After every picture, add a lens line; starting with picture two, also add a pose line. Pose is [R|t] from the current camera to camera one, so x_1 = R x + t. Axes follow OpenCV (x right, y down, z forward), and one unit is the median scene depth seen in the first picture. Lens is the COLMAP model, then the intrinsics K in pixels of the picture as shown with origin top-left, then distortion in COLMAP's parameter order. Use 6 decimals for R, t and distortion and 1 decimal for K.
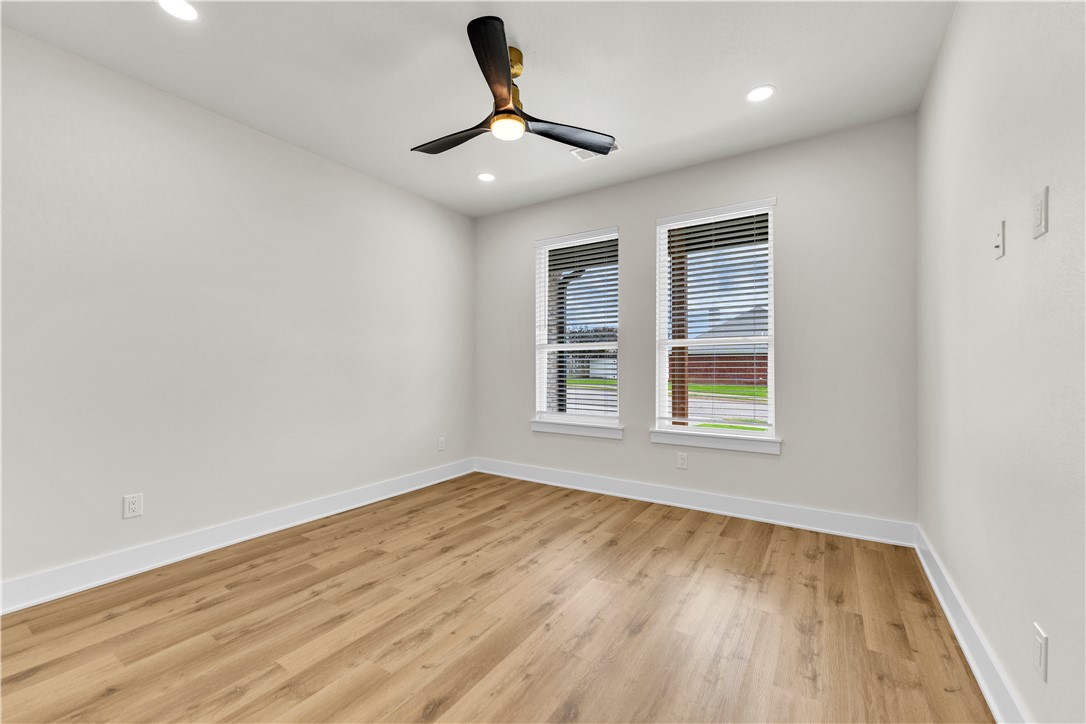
lens RADIAL K [[439.0, 0, 539.5], [0, 439.0, 361.5], [0, 0, 1]] dist [0.005360, -0.001452]
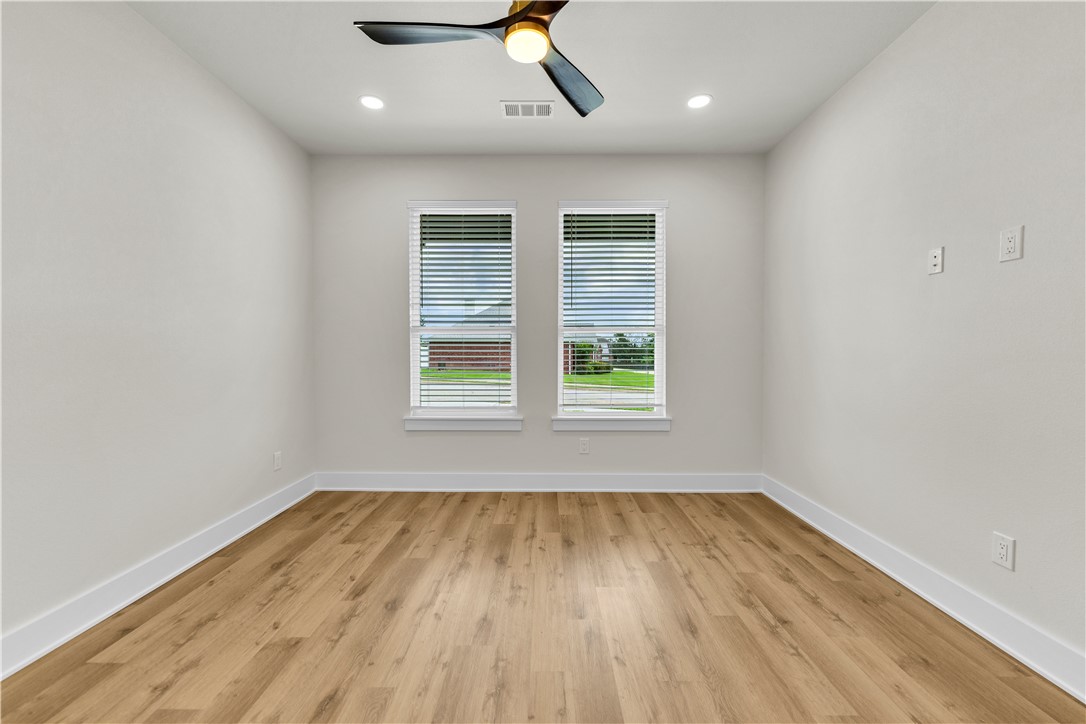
lens RADIAL K [[439.0, 0, 549.6], [0, 439.0, 359.4], [0, 0, 1]] dist [0.005360, -0.001452]
pose [[0.843173, -0.008339, 0.537578, -0.326902], [-0.005697, 0.999685, 0.024442, 0.002184], [-0.537612, -0.023671, 0.842860, 0.222741]]
